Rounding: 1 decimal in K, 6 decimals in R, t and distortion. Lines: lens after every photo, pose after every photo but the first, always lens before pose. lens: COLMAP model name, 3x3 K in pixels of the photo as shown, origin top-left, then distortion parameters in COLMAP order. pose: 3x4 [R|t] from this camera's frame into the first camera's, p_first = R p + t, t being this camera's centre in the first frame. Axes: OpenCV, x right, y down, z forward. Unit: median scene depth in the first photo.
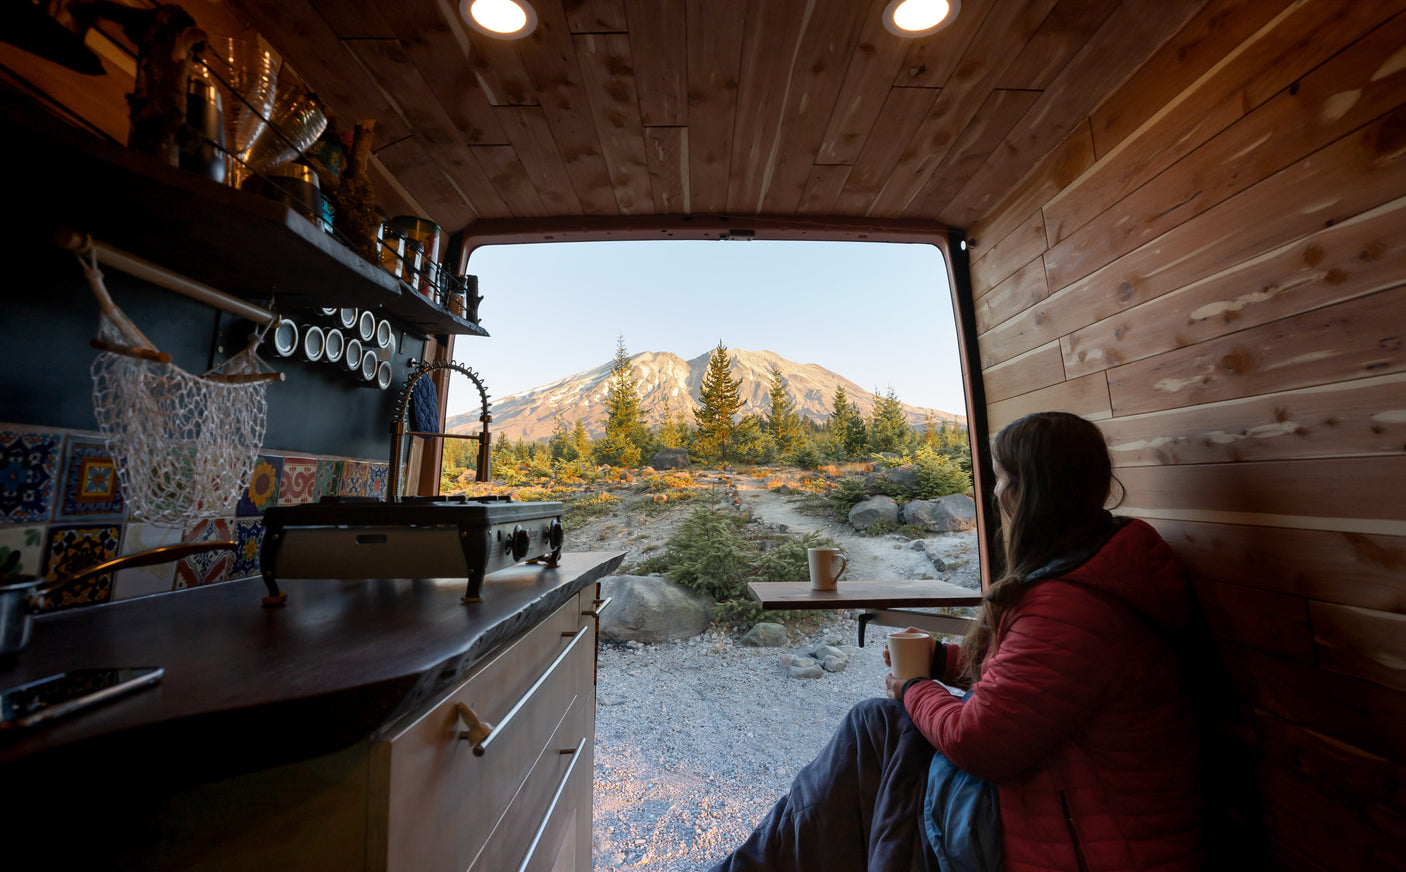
lens RADIAL K [[679.5, 0, 703.0], [0, 679.5, 436.0], [0, 0, 1]] dist [-0.001691, -0.000454]
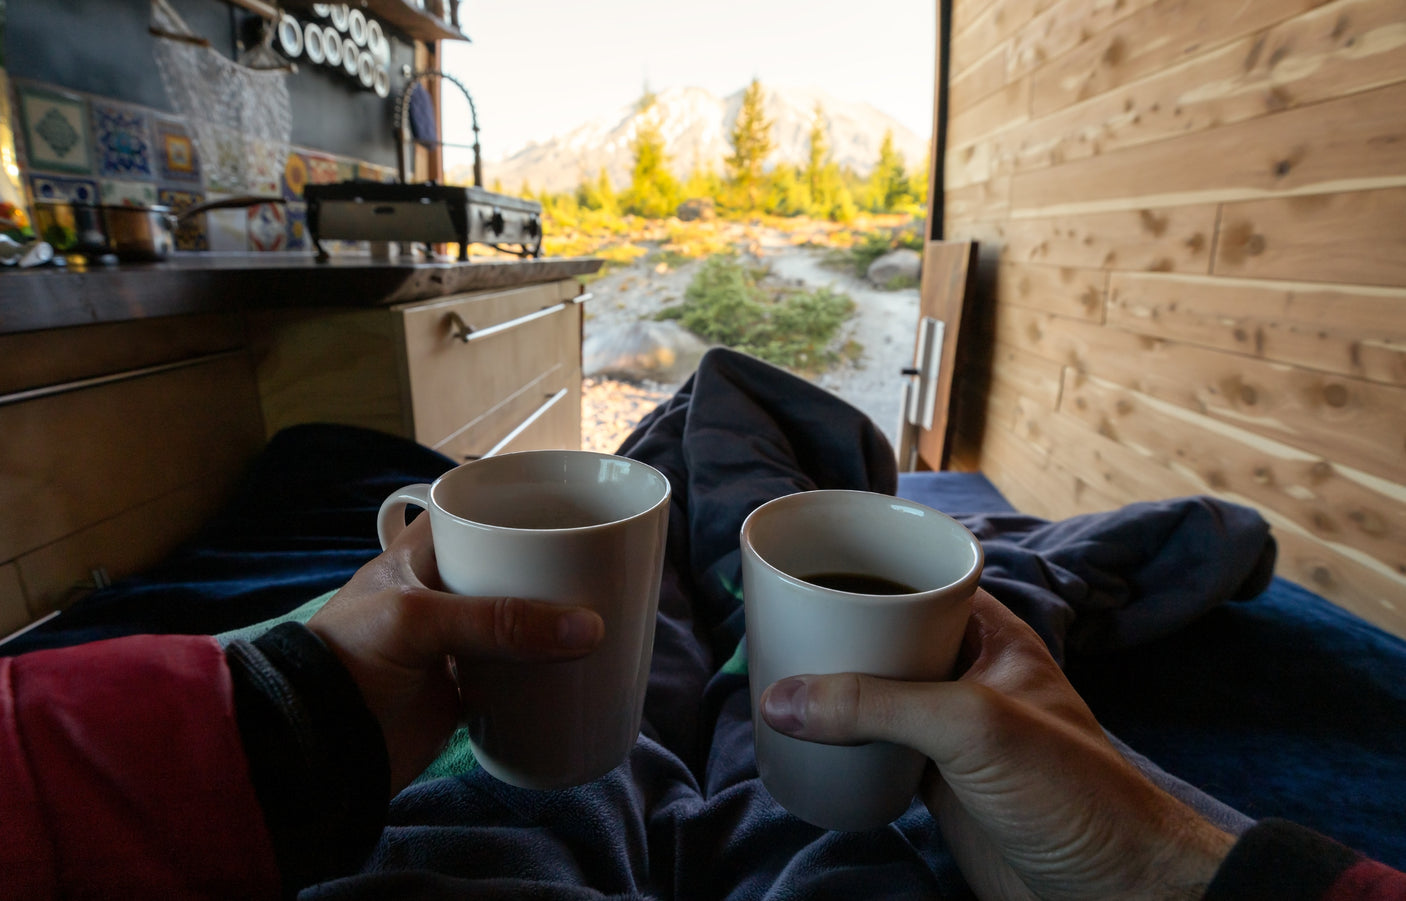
lens RADIAL K [[665.9, 0, 667.2], [0, 665.9, 465.8], [0, 0, 1]] dist [0.003064, 0.000196]
pose [[0.995374, 0.048351, -0.083019, 0.112970], [-0.012659, 0.922600, 0.385550, 0.060203], [0.095235, -0.382715, 0.918945, -0.192722]]
